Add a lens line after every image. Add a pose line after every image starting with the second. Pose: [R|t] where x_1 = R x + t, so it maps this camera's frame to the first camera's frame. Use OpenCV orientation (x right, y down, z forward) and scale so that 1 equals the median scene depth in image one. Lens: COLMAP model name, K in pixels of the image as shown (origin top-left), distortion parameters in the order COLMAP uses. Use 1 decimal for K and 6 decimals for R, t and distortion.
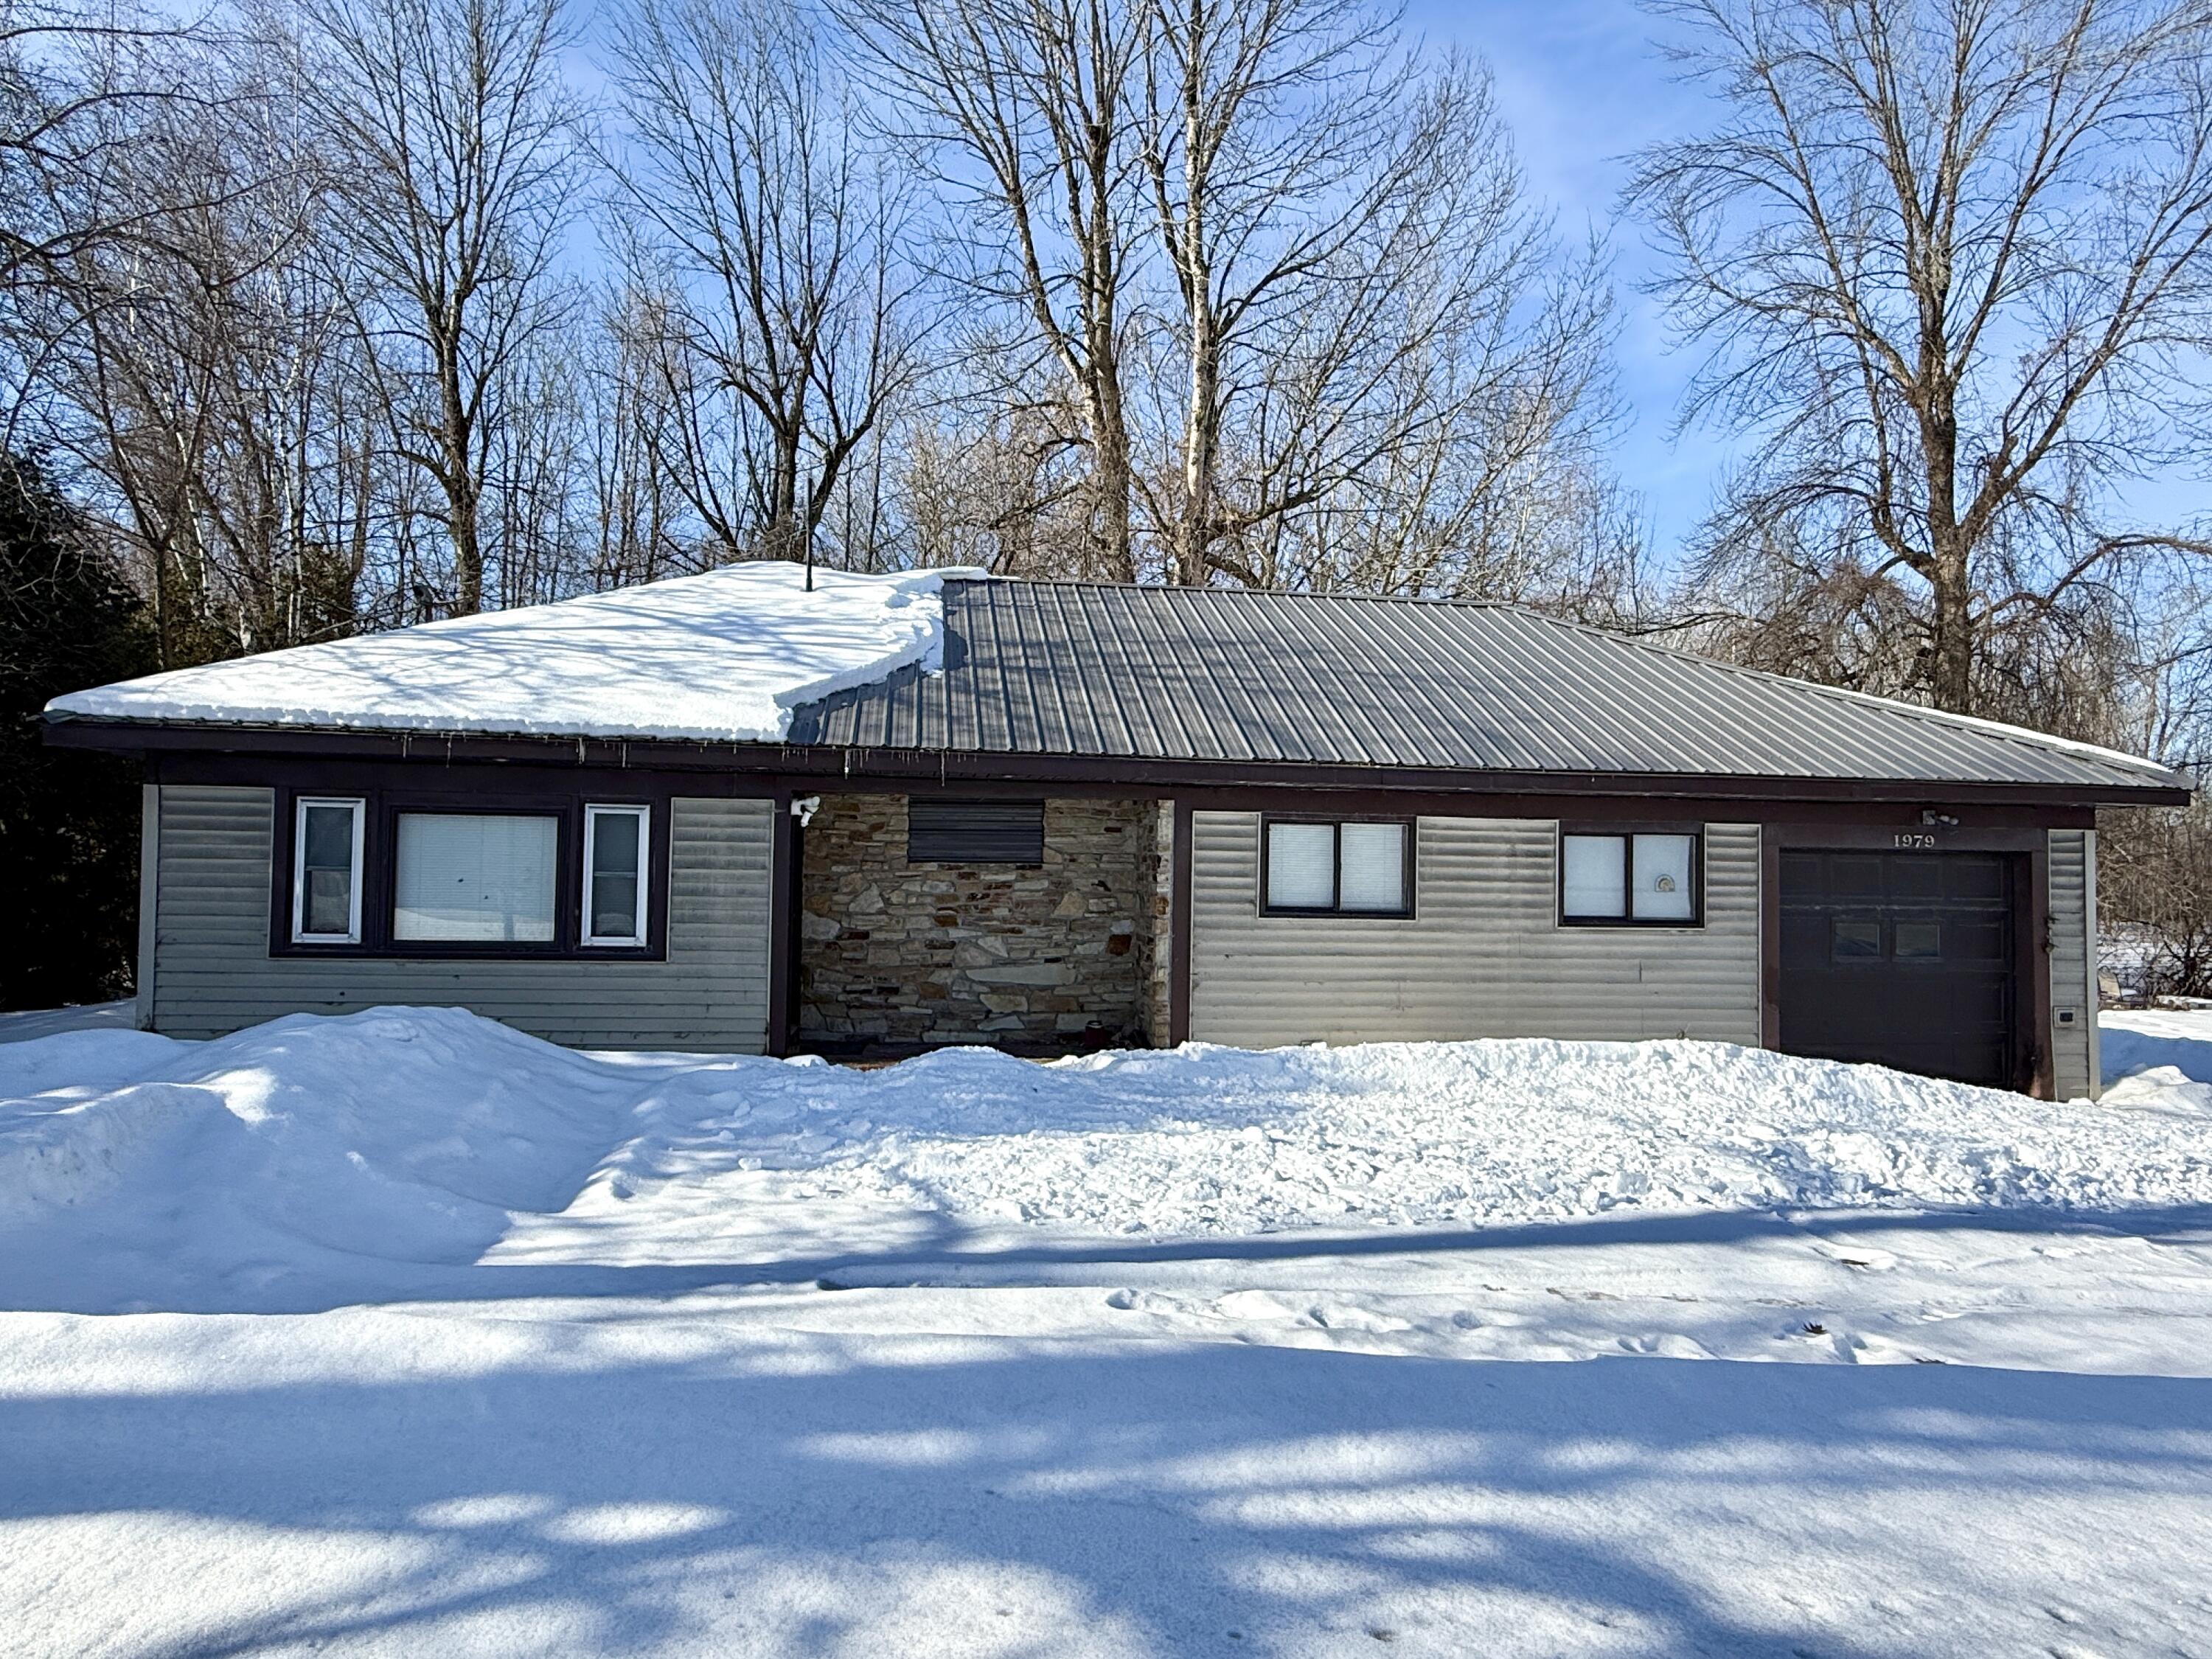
lens RADIAL K [[1427.6, 0, 1111.3], [0, 1427.6, 825.3], [0, 0, 1]] dist [0.011499, 0.003410]
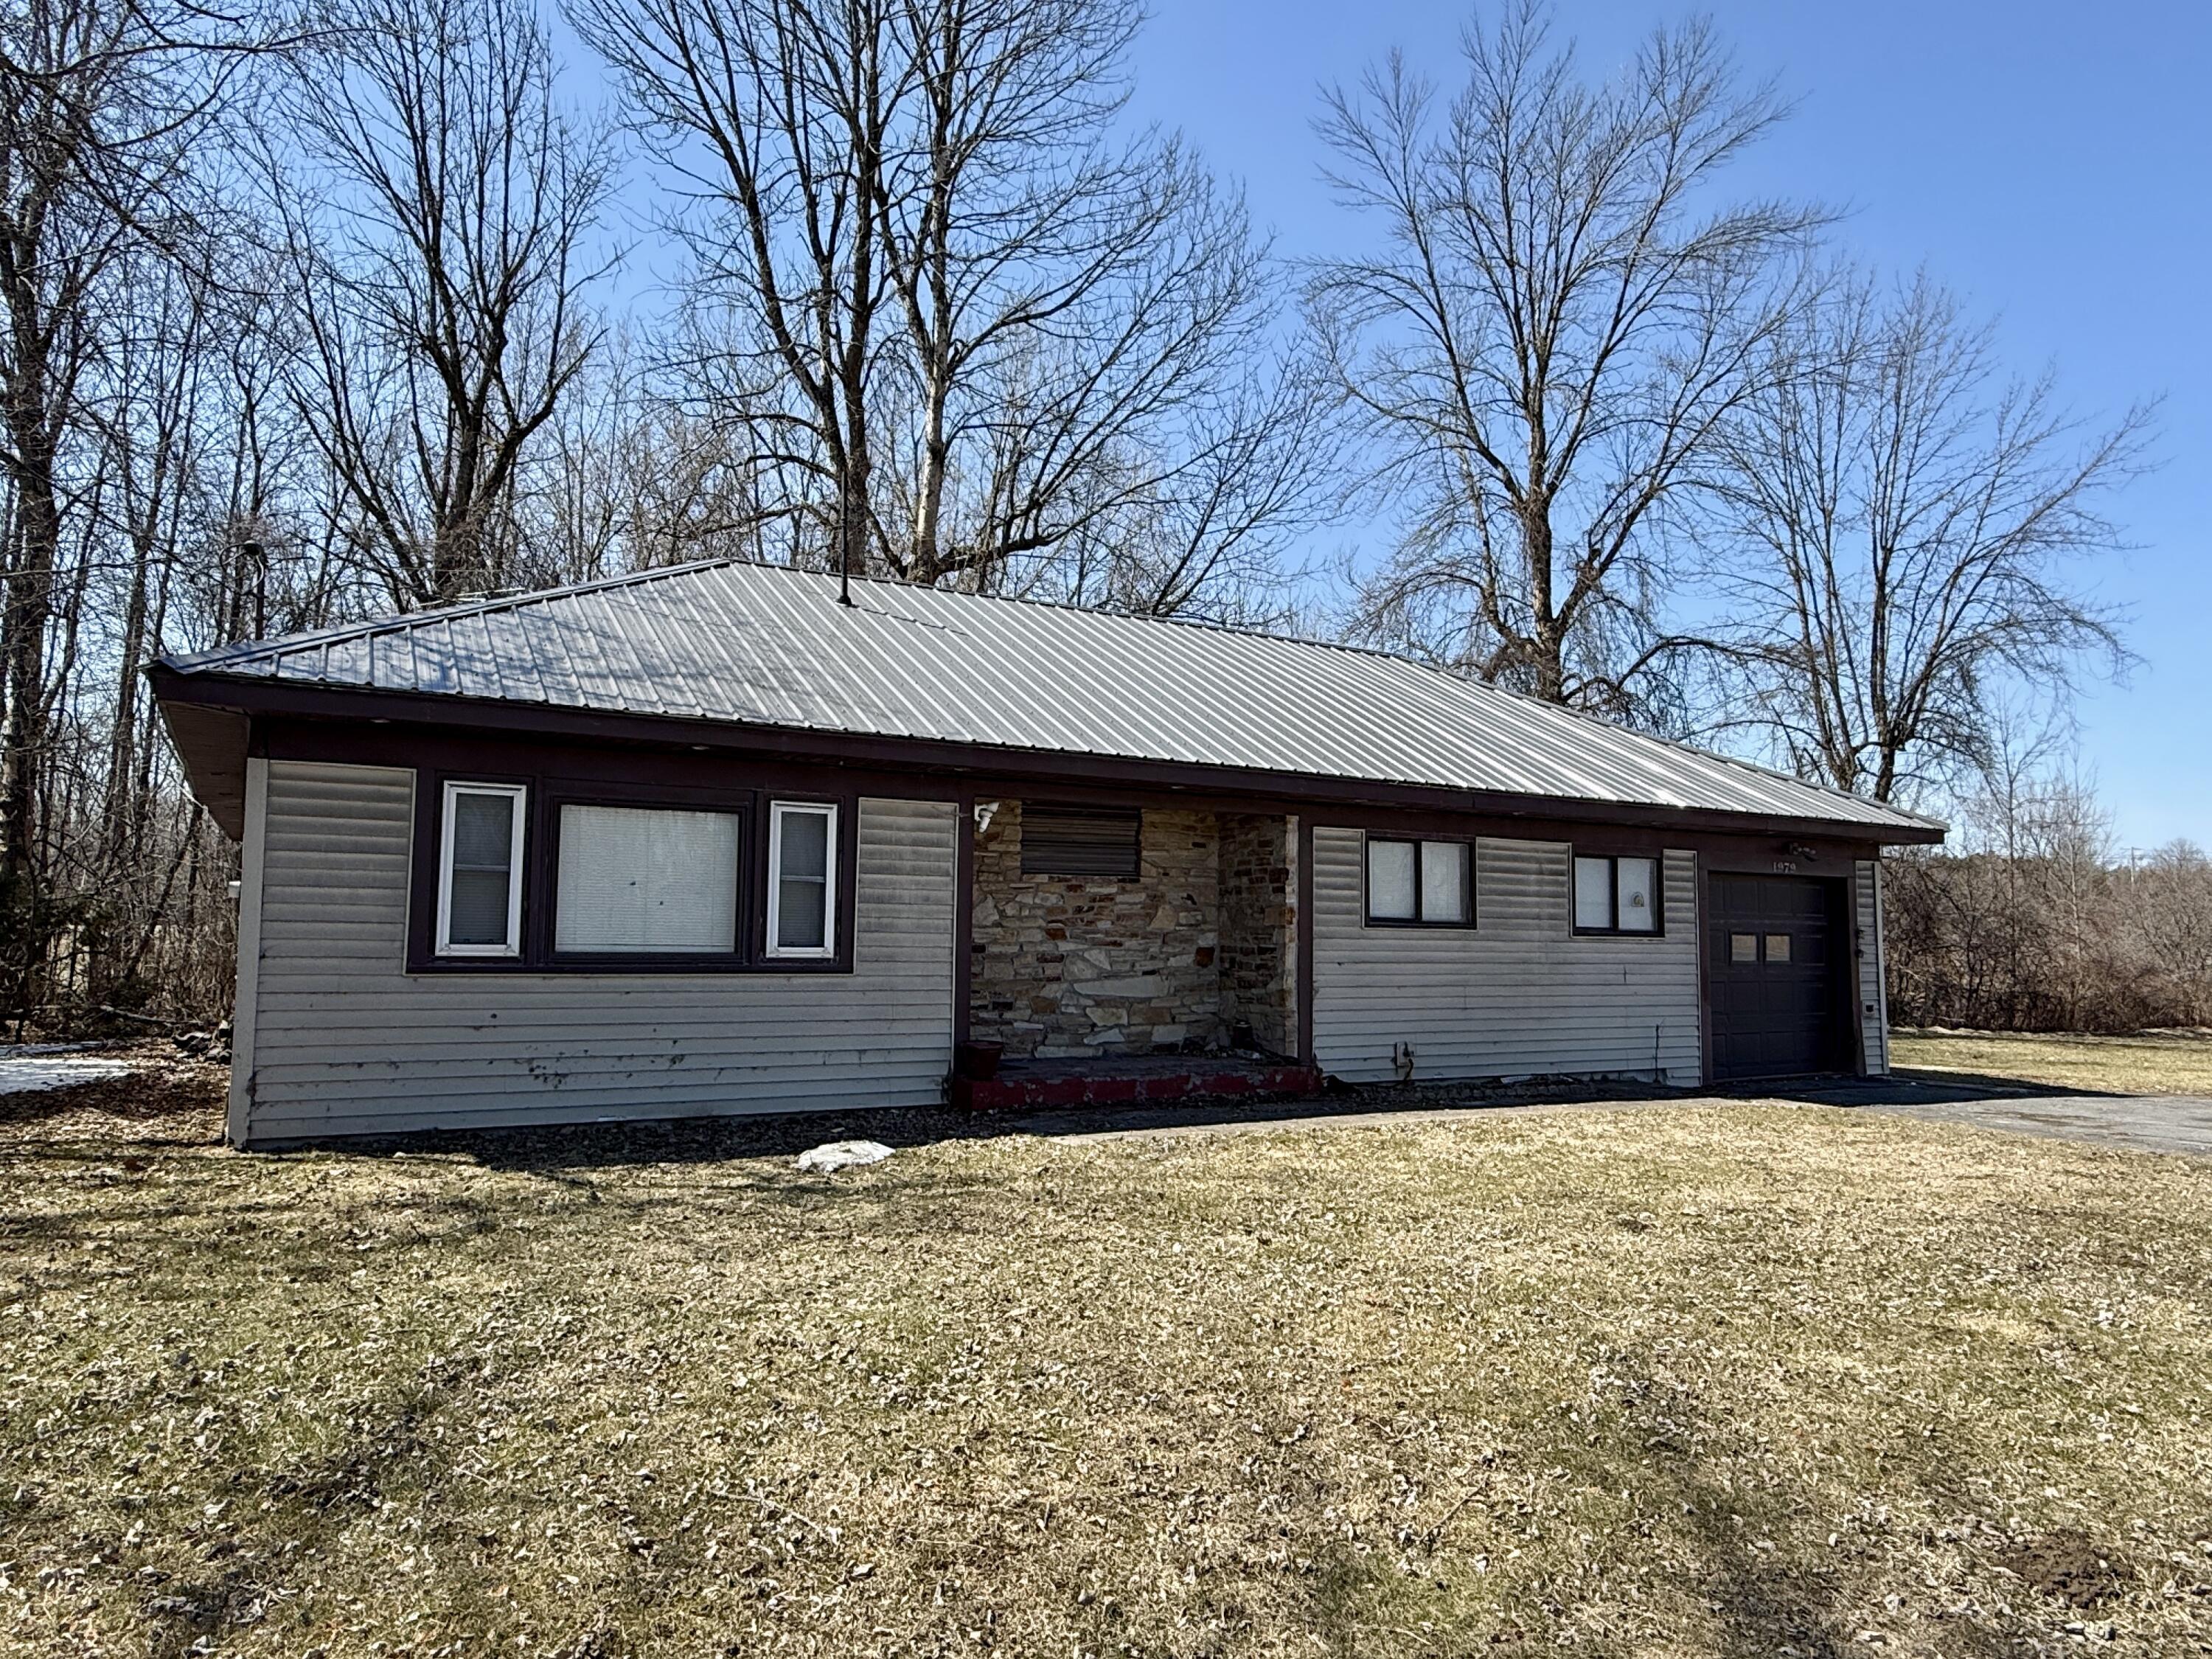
lens RADIAL K [[1423.7, 0, 1099.4], [0, 1423.7, 824.7], [0, 0, 1]] dist [0.015885, -0.000878]
pose [[0.930475, 0.025334, 0.365477, -0.455291], [-0.013390, 0.999291, -0.035180, 0.026444], [-0.366110, 0.027841, 0.930155, 0.076029]]
